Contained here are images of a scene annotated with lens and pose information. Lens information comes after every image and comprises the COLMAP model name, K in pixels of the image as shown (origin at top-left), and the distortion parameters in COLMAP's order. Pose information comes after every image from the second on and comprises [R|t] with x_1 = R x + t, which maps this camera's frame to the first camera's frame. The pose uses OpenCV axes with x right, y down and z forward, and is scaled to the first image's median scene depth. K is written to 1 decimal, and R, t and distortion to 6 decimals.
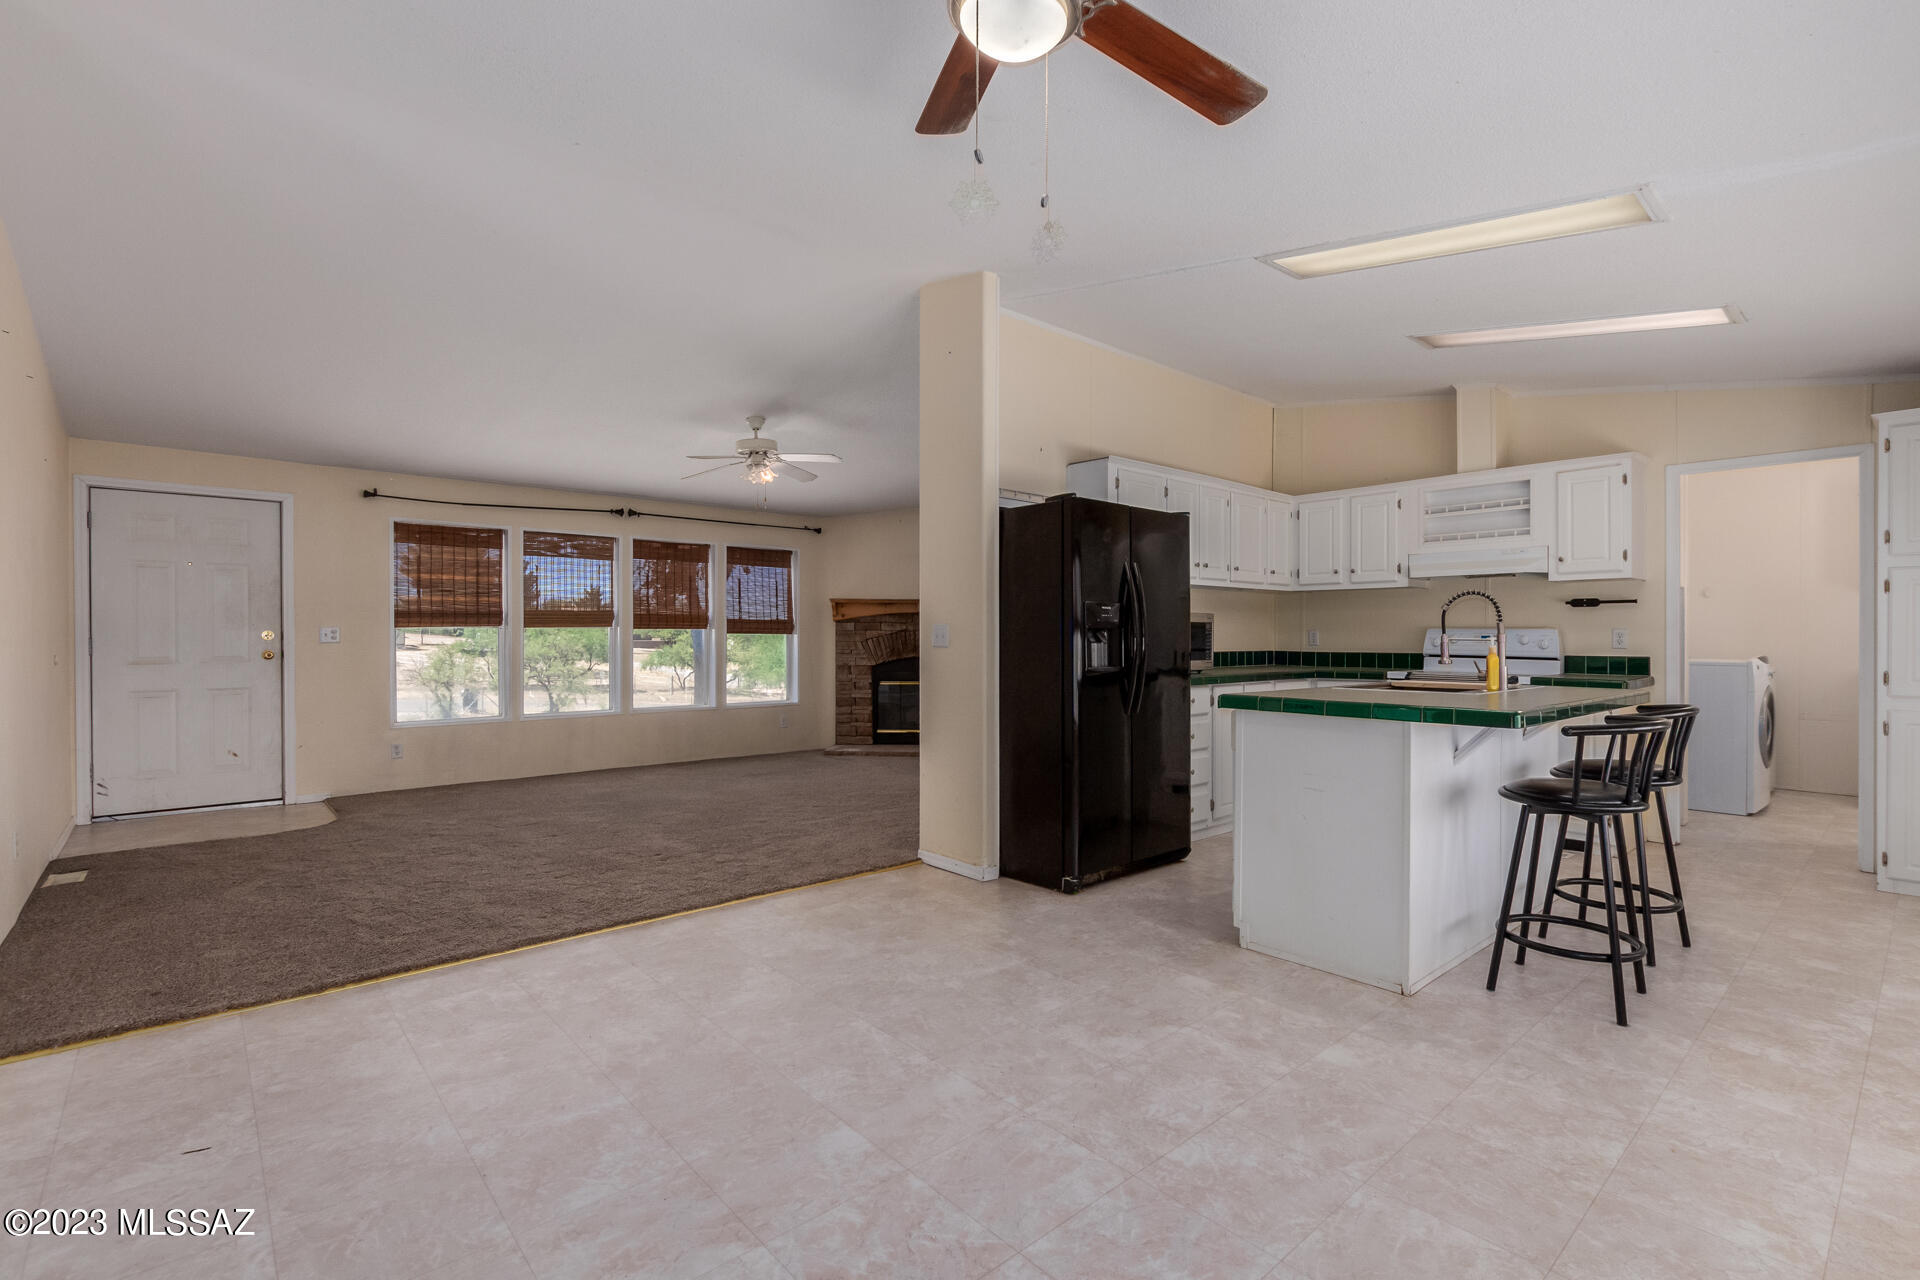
lens RADIAL K [[880.6, 0, 969.2], [0, 880.6, 639.9], [0, 0, 1]] dist [0.002449, -0.006527]
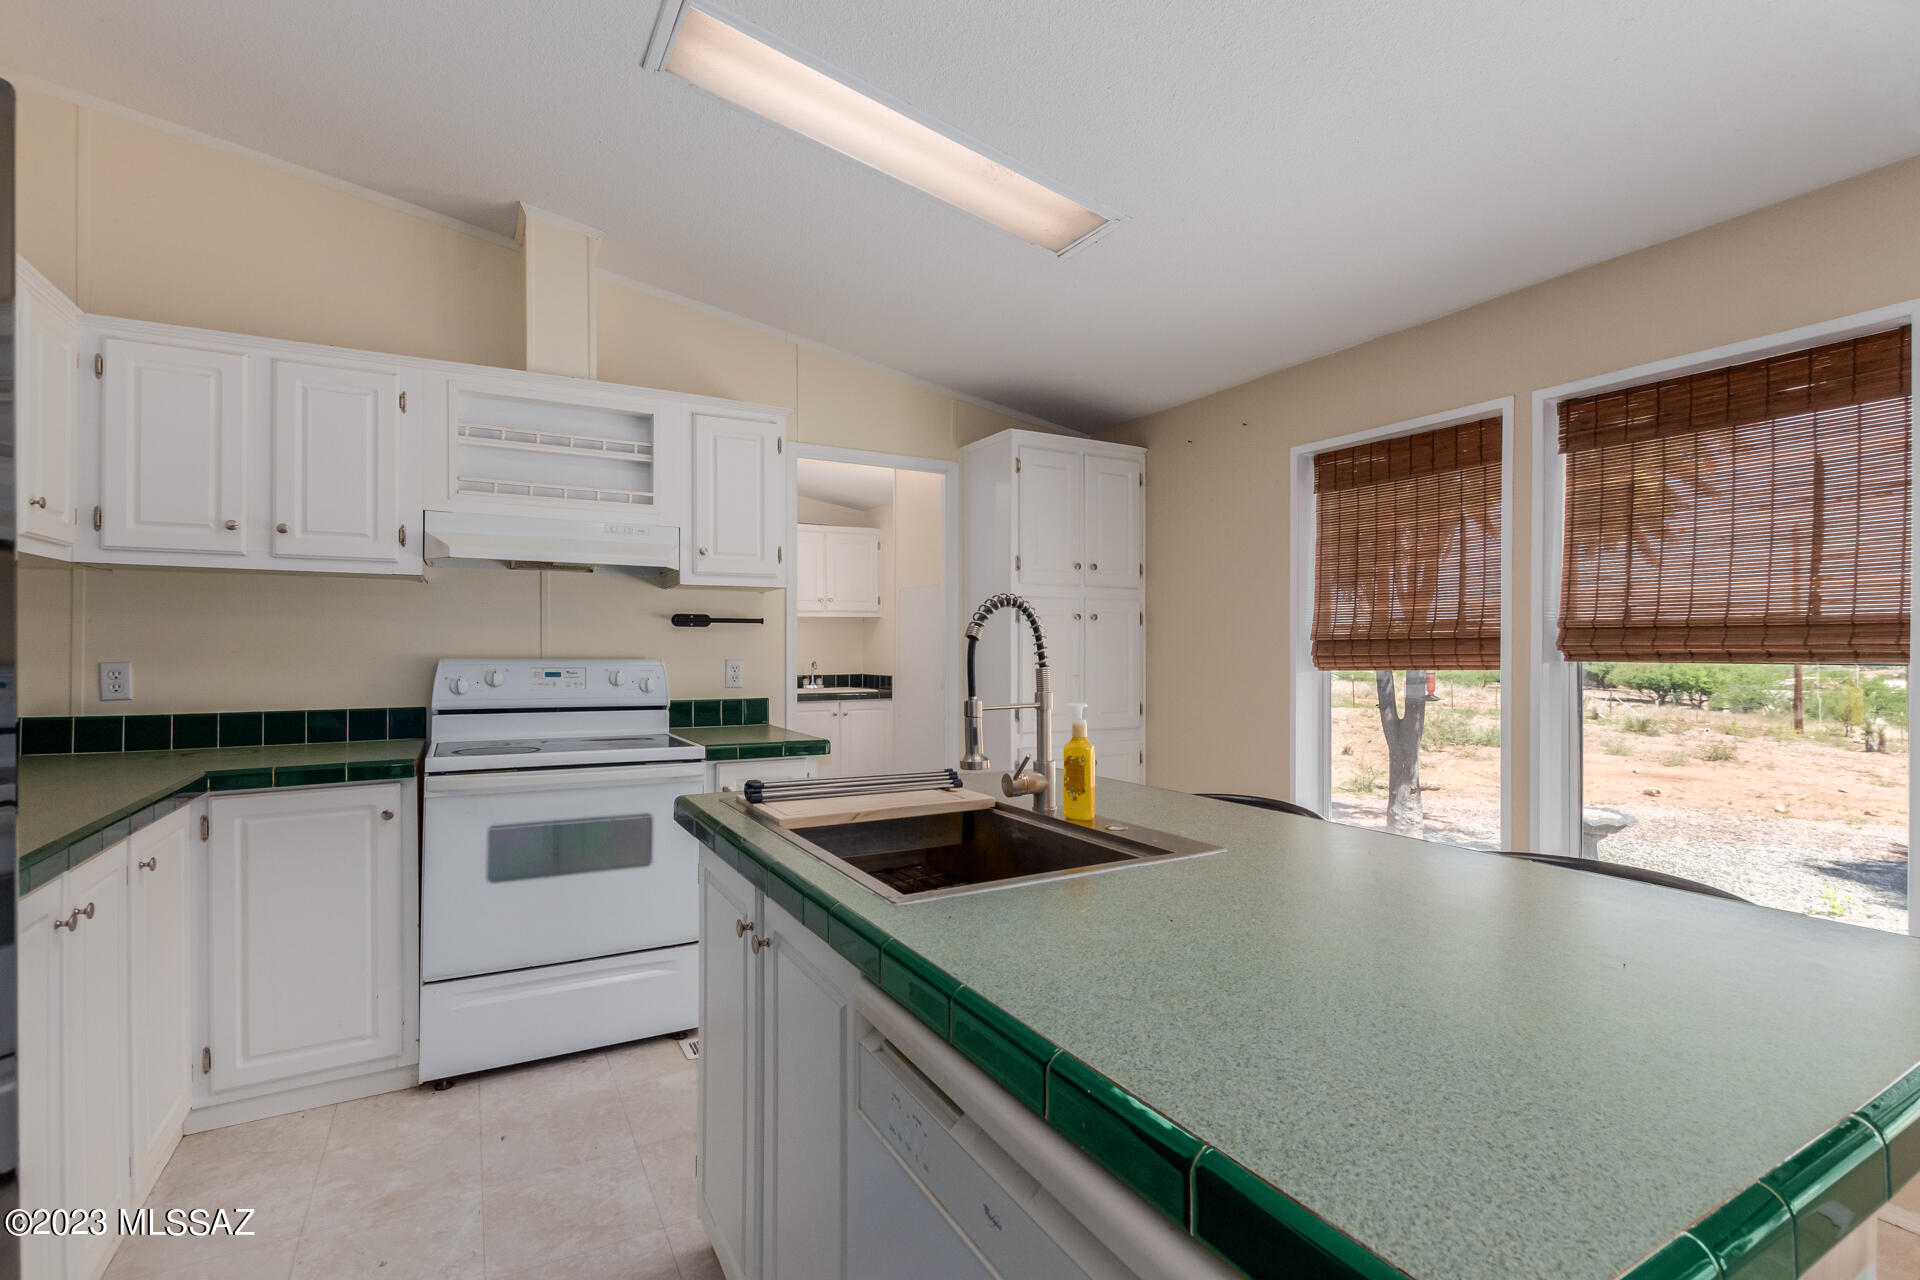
lens RADIAL K [[880.6, 0, 969.2], [0, 880.6, 639.9], [0, 0, 1]] dist [0.002449, -0.006527]
pose [[0.197785, 0.005094, 0.980232, 0.088033], [0.000741, 0.999985, -0.005346, -0.023800], [-0.980245, 0.001784, 0.197778, 0.665916]]
